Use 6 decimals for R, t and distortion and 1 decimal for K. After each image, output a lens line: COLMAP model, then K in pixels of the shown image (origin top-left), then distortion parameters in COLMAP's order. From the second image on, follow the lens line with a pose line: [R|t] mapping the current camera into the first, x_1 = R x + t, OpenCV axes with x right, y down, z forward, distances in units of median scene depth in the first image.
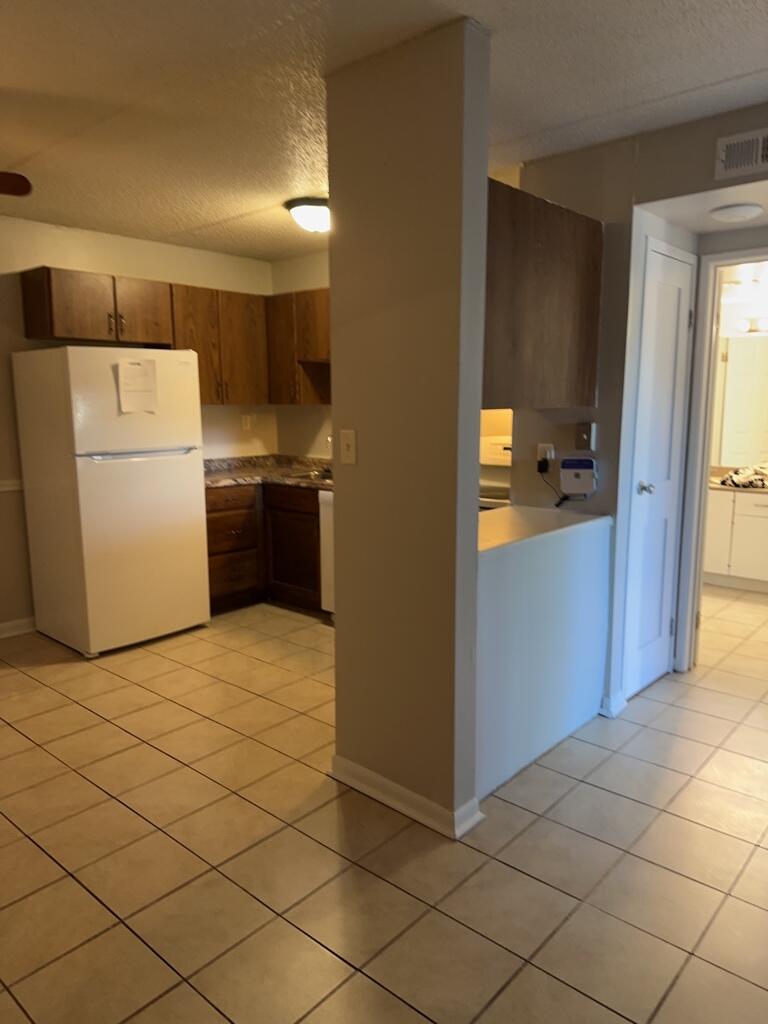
lens RADIAL K [[738.2, 0, 390.5], [0, 738.2, 519.8], [0, 0, 1]] dist [-0.021383, 0.018725]
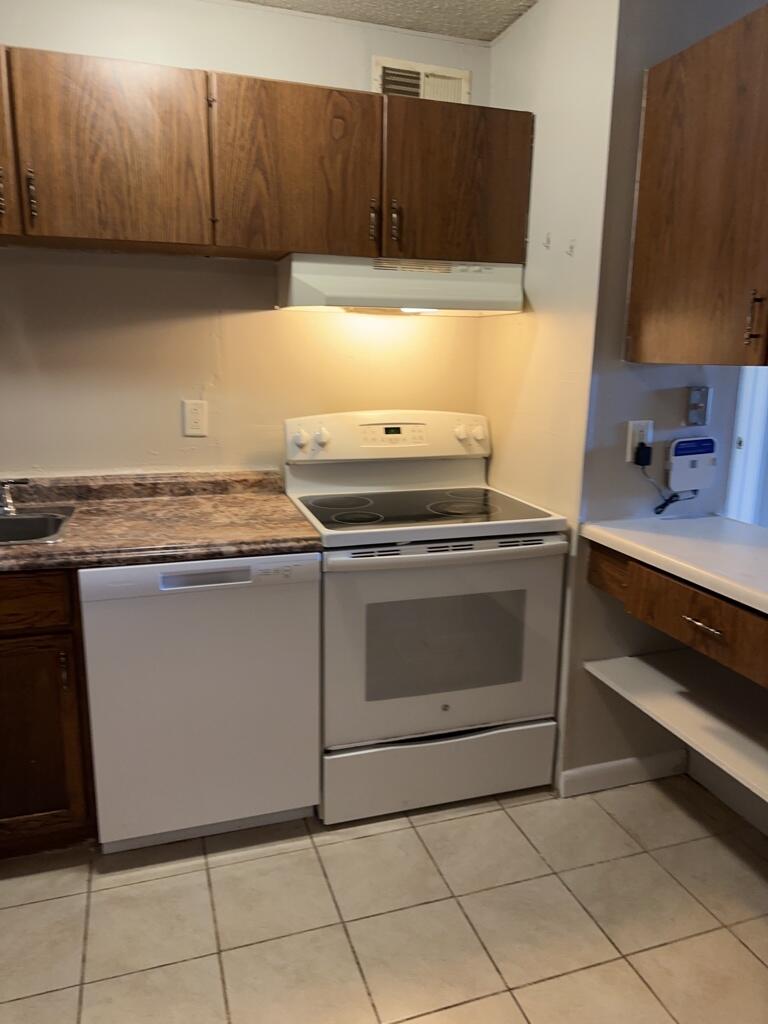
lens RADIAL K [[738.2, 0, 388.7], [0, 738.2, 507.3], [0, 0, 1]] dist [-0.021383, 0.018725]
pose [[0.503704, -0.168964, 0.847192, -0.325011], [0.119495, 0.984886, 0.125380, -0.097055], [-0.855572, 0.038081, 0.516281, 0.622656]]
